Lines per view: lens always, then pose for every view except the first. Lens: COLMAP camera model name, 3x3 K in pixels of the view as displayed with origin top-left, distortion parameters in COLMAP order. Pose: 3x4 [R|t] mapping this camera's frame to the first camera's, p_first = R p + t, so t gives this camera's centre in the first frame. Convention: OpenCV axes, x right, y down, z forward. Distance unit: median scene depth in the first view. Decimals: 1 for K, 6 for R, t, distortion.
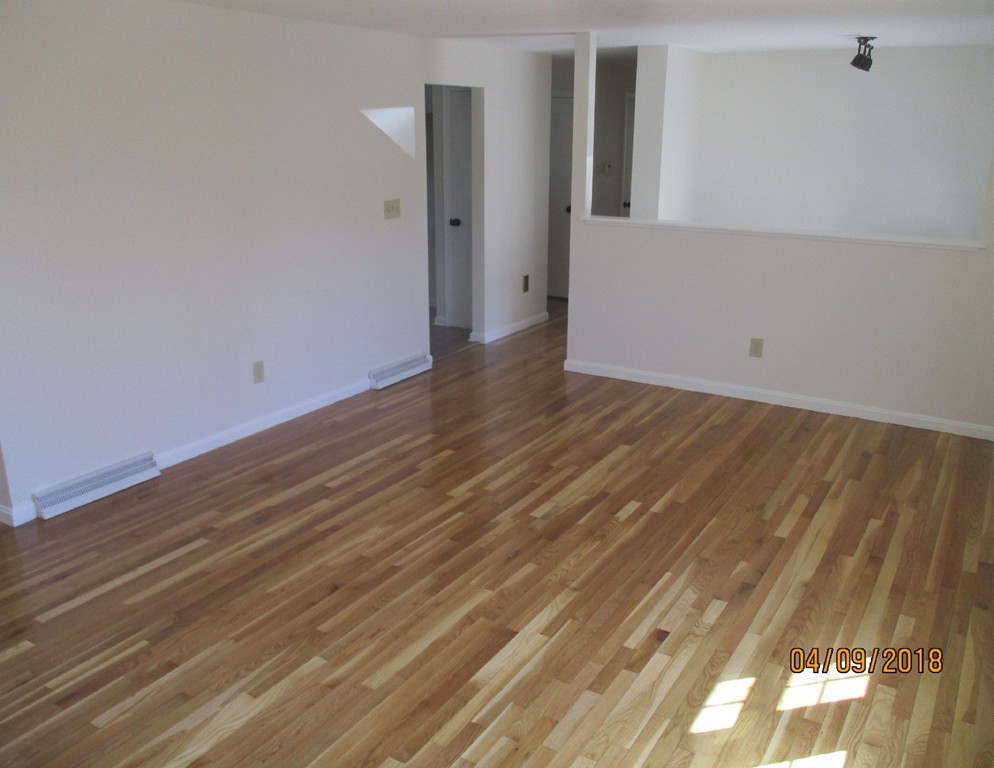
lens RADIAL K [[854.2, 0, 509.6], [0, 854.2, 380.7], [0, 0, 1]] dist [-0.013026, -0.021803]
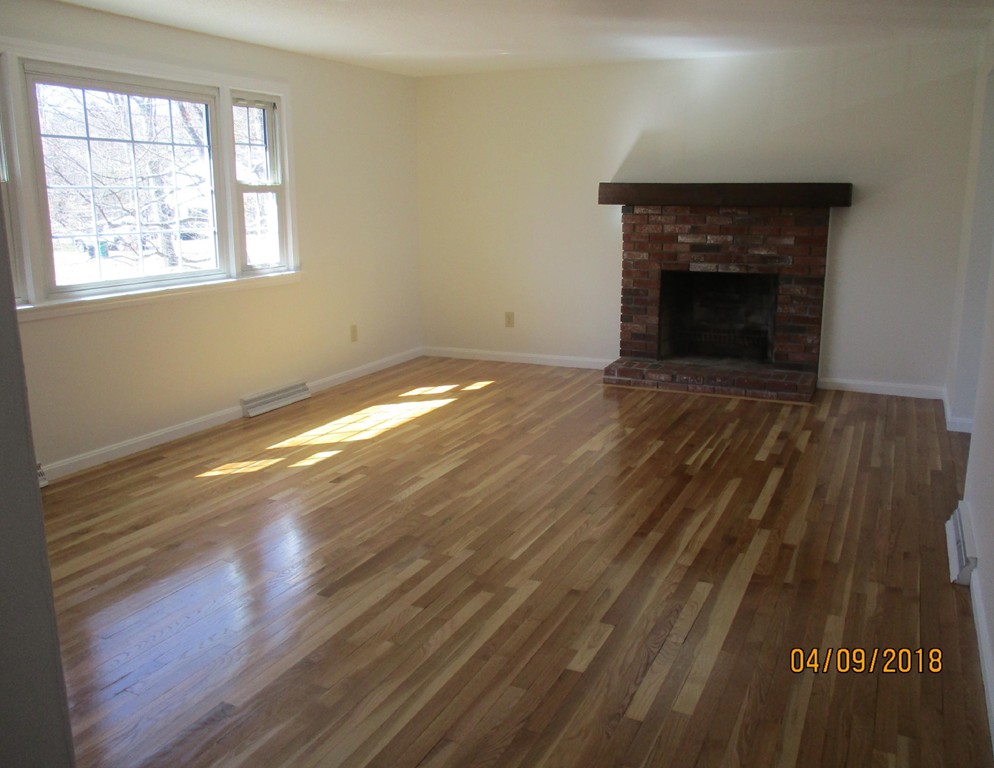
lens RADIAL K [[854.2, 0, 509.6], [0, 854.2, 380.7], [0, 0, 1]] dist [-0.013026, -0.021803]
pose [[-0.994111, 0.015499, -0.107257, 0.036134], [-0.038177, 0.876184, 0.480463, -0.441752], [0.101424, 0.481728, -0.870432, 1.822858]]
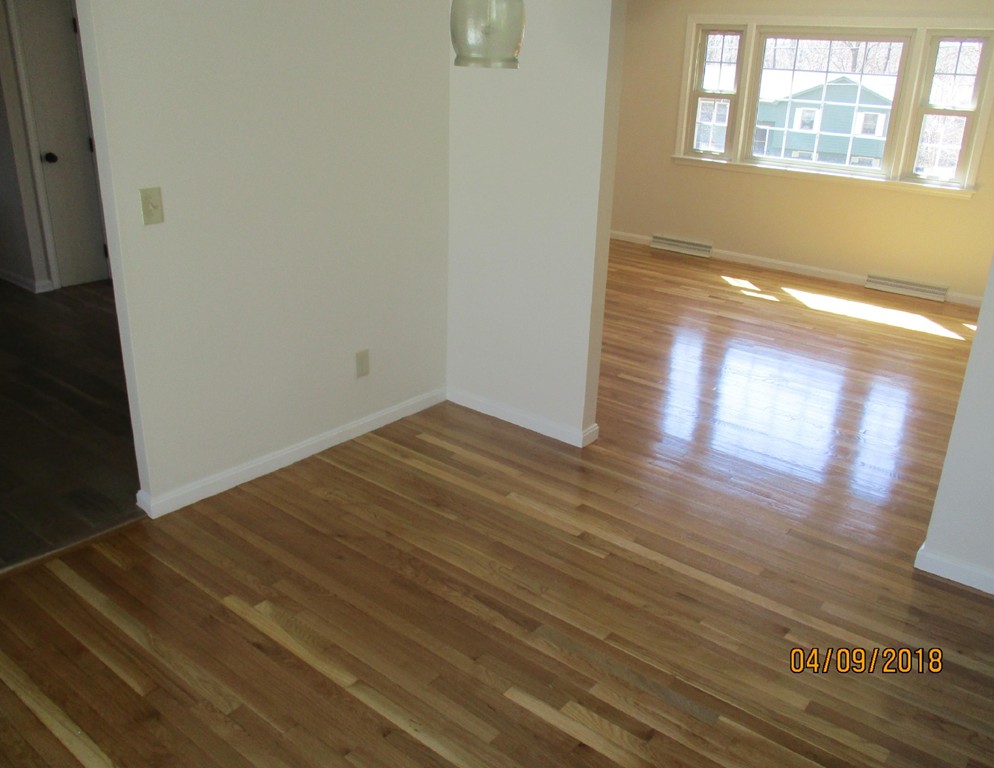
lens RADIAL K [[854.2, 0, 509.6], [0, 854.2, 380.7], [0, 0, 1]] dist [-0.013026, -0.021803]
pose [[0.130215, -0.361009, 0.923427, -1.673634], [0.249615, 0.913294, 0.321848, -0.286568], [-0.959550, 0.188592, 0.209038, 0.914065]]
